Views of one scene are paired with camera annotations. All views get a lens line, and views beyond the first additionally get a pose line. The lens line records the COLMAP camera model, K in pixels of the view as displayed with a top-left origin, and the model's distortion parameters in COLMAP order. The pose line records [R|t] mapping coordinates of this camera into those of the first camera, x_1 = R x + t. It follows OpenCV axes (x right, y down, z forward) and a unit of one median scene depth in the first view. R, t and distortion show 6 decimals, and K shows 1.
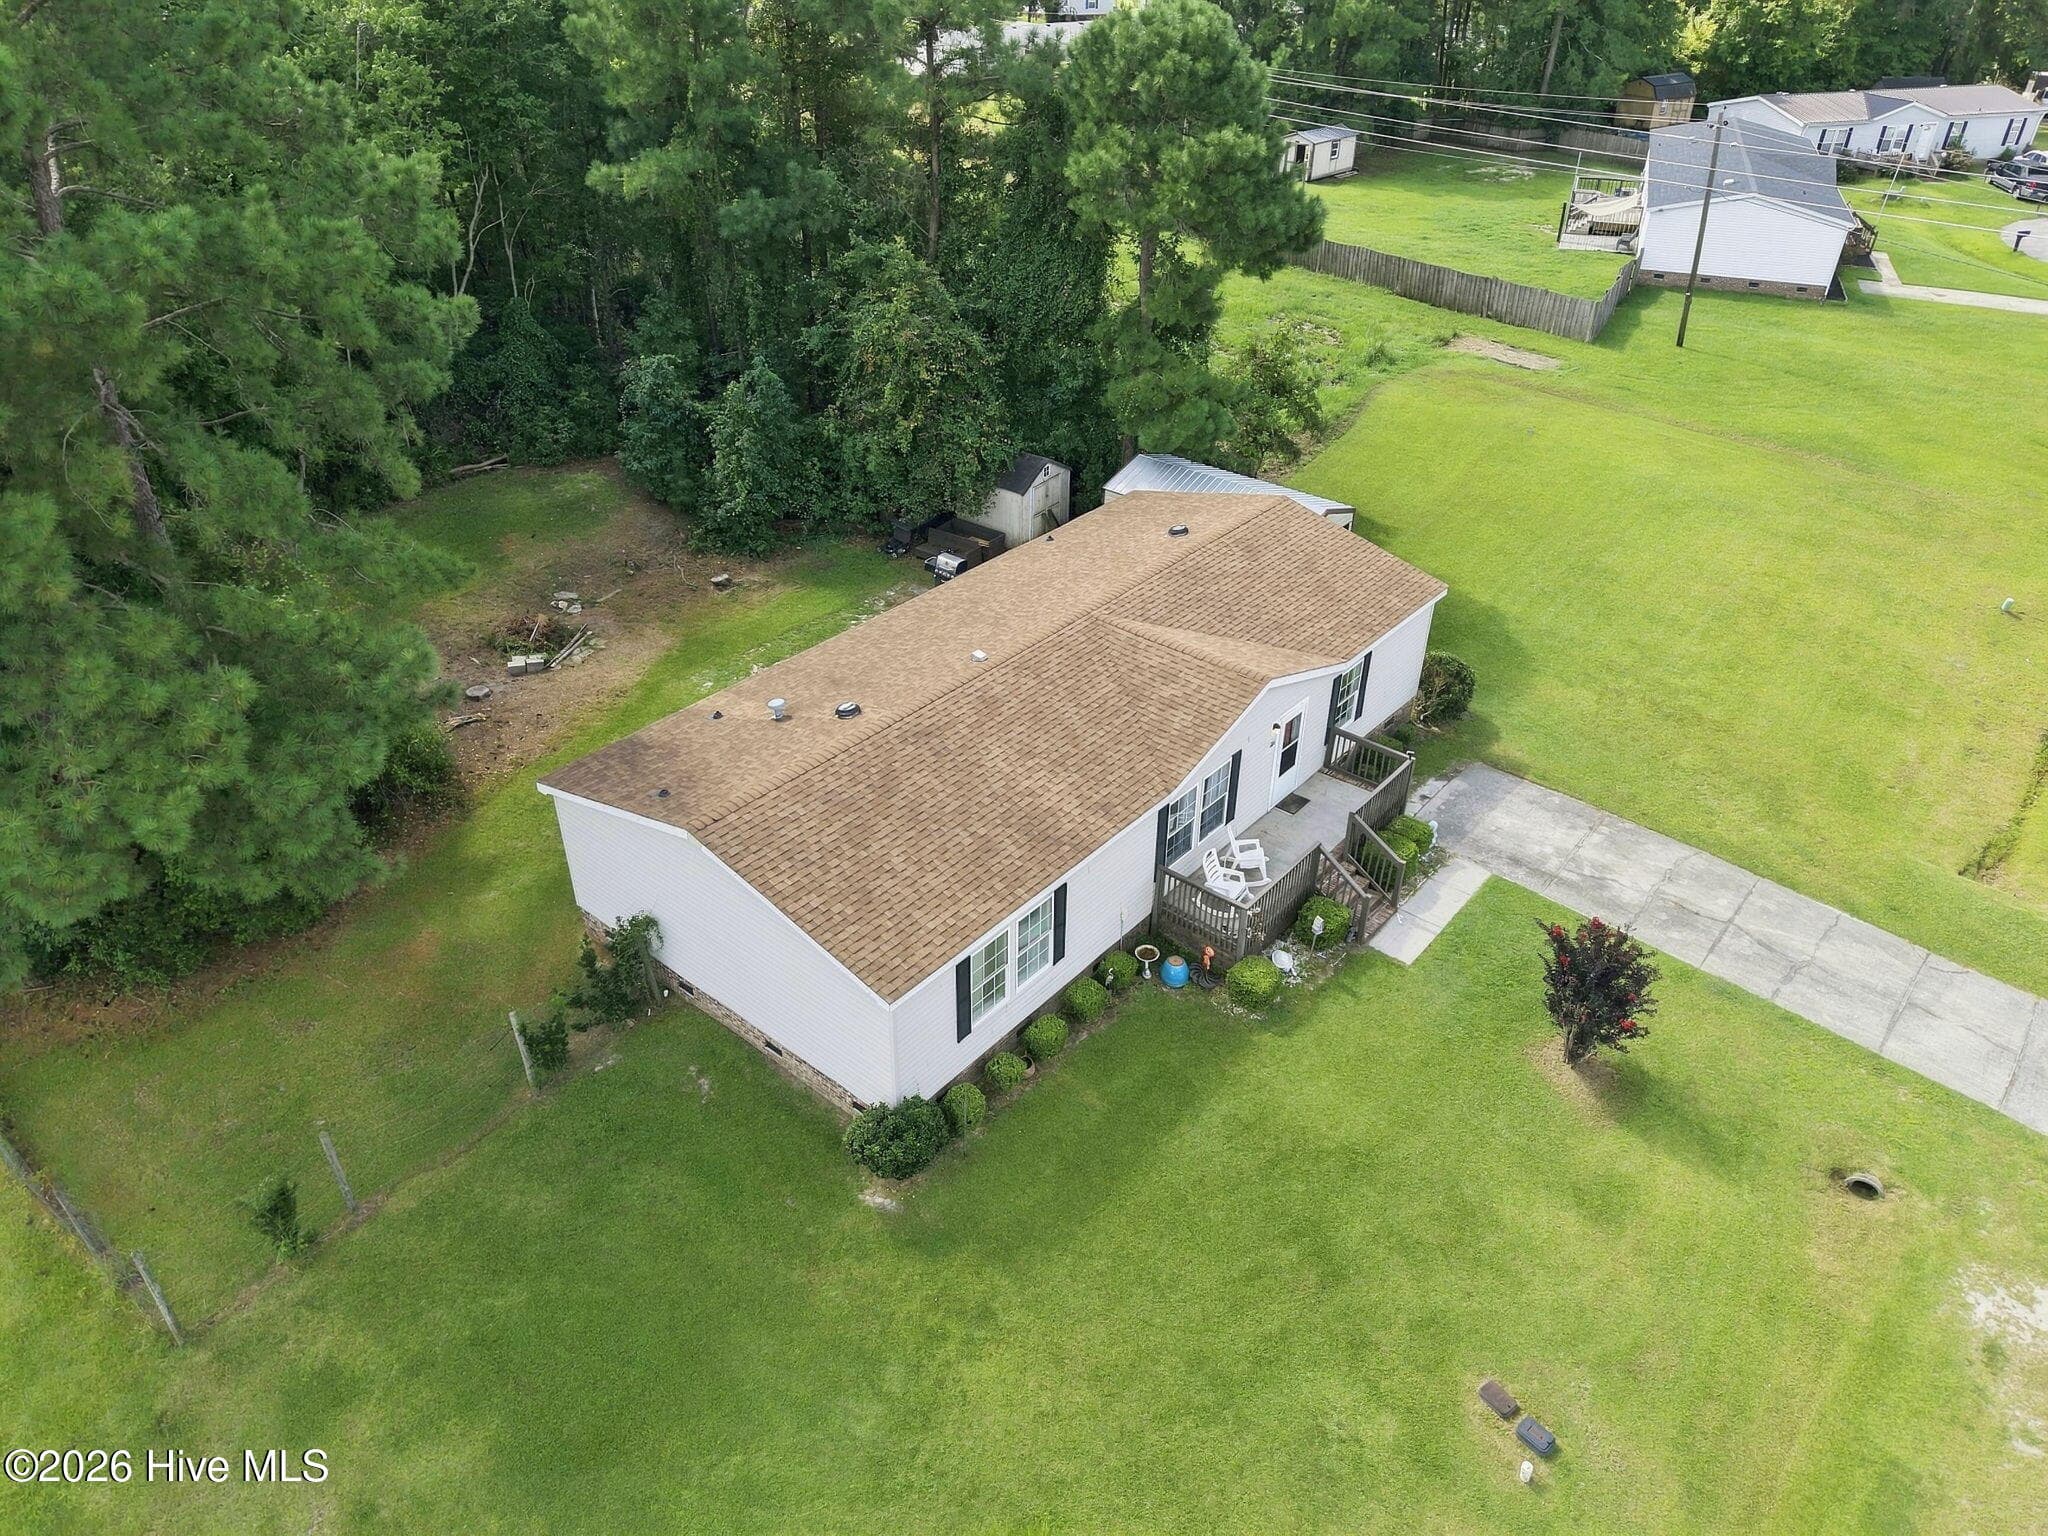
lens RADIAL K [[1361.3, 0, 1025.7], [0, 1361.3, 780.4], [0, 0, 1]] dist [0.041029, -0.049162]
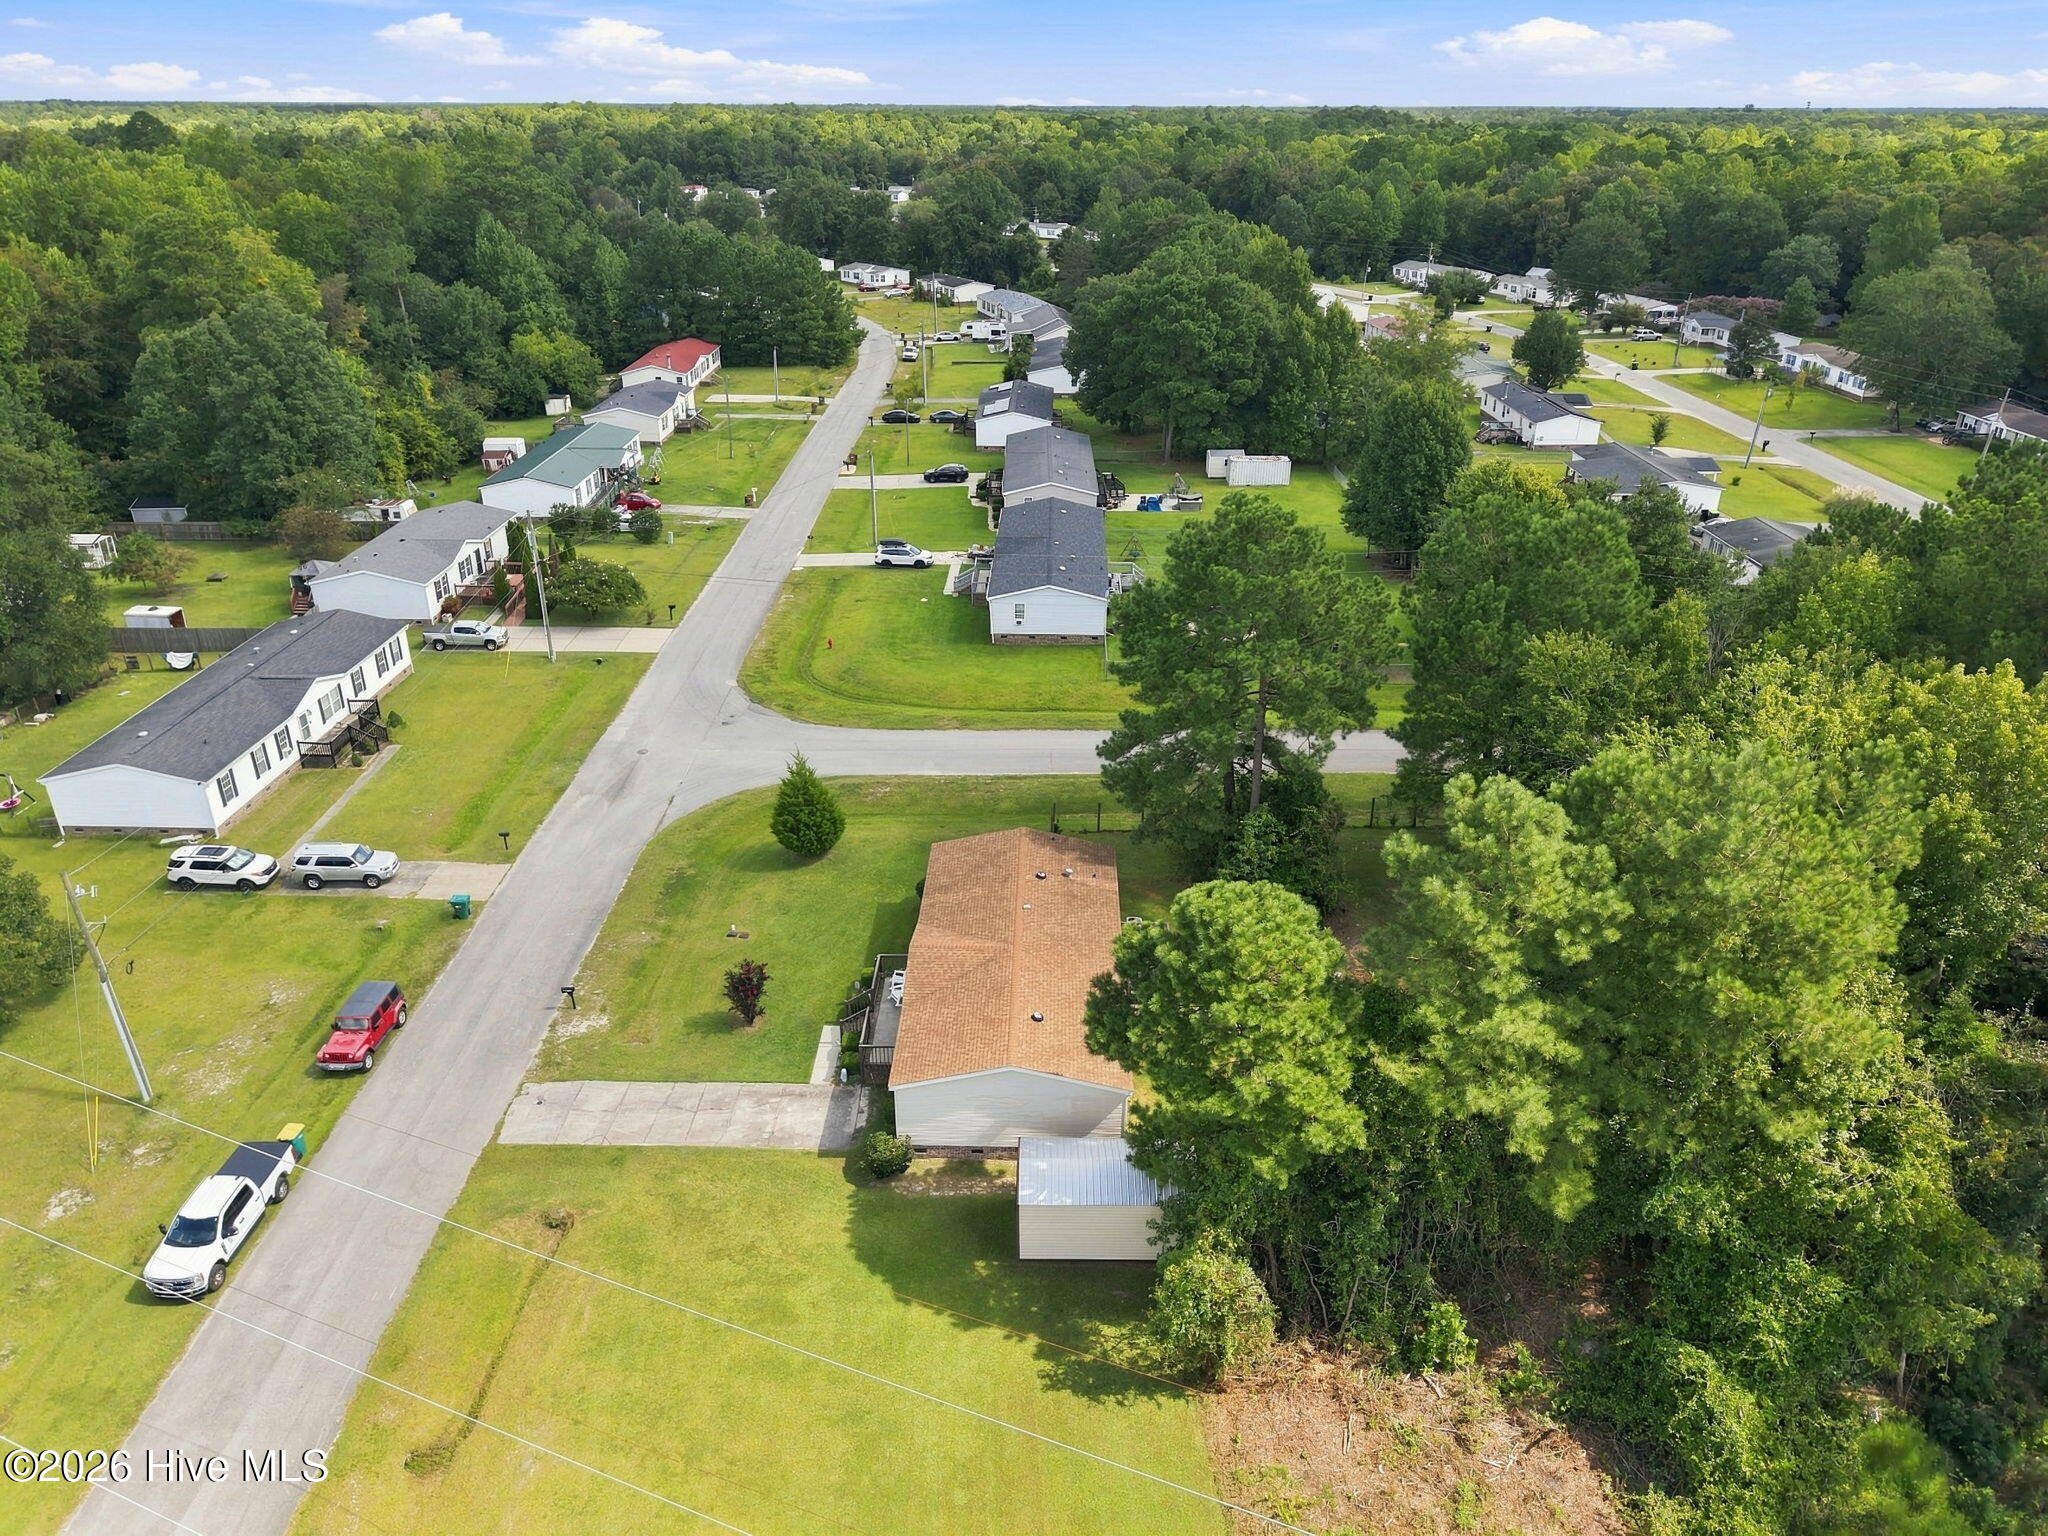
lens RADIAL K [[1361.3, 0, 1025.7], [0, 1361.3, 780.4], [0, 0, 1]] dist [0.041029, -0.049162]
pose [[-0.780154, 0.269826, -0.564406, 1.021710], [-0.355808, 0.550681, 0.755083, -1.654746], [0.514549, 0.789902, -0.333609, 1.378616]]
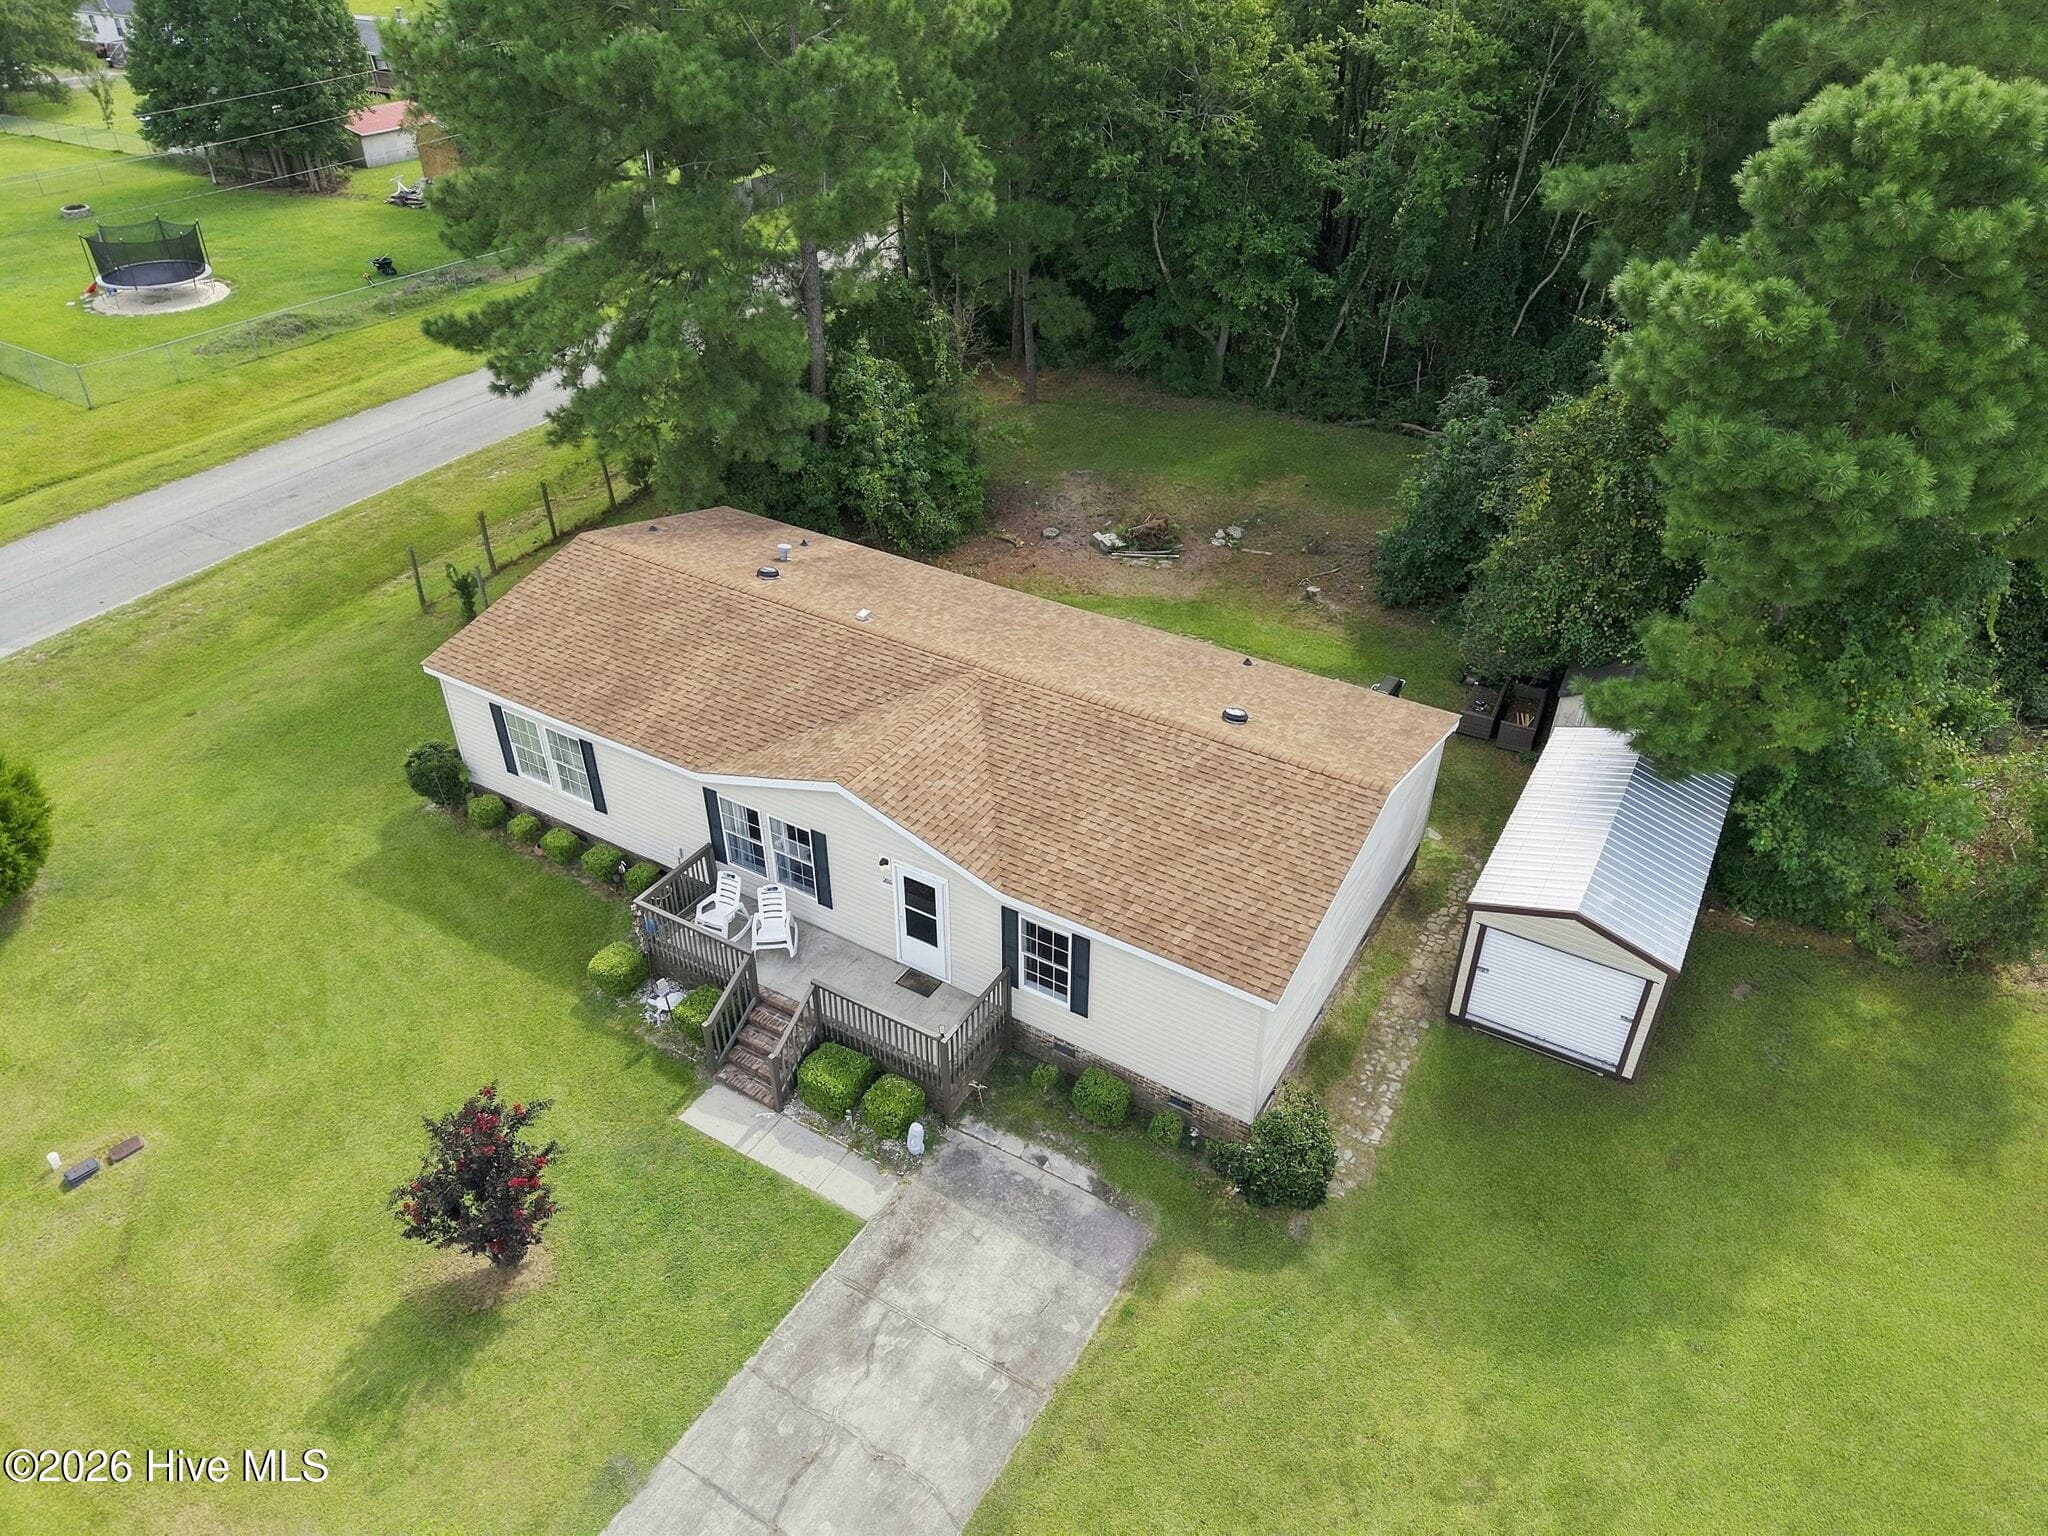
lens RADIAL K [[1361.3, 0, 1025.7], [0, 1361.3, 780.4], [0, 0, 1]] dist [0.041029, -0.049162]
pose [[0.156485, 0.564344, -0.810573, 0.762418], [-0.554729, 0.729232, 0.400619, -0.415086], [0.817183, 0.386958, 0.427172, 0.623883]]
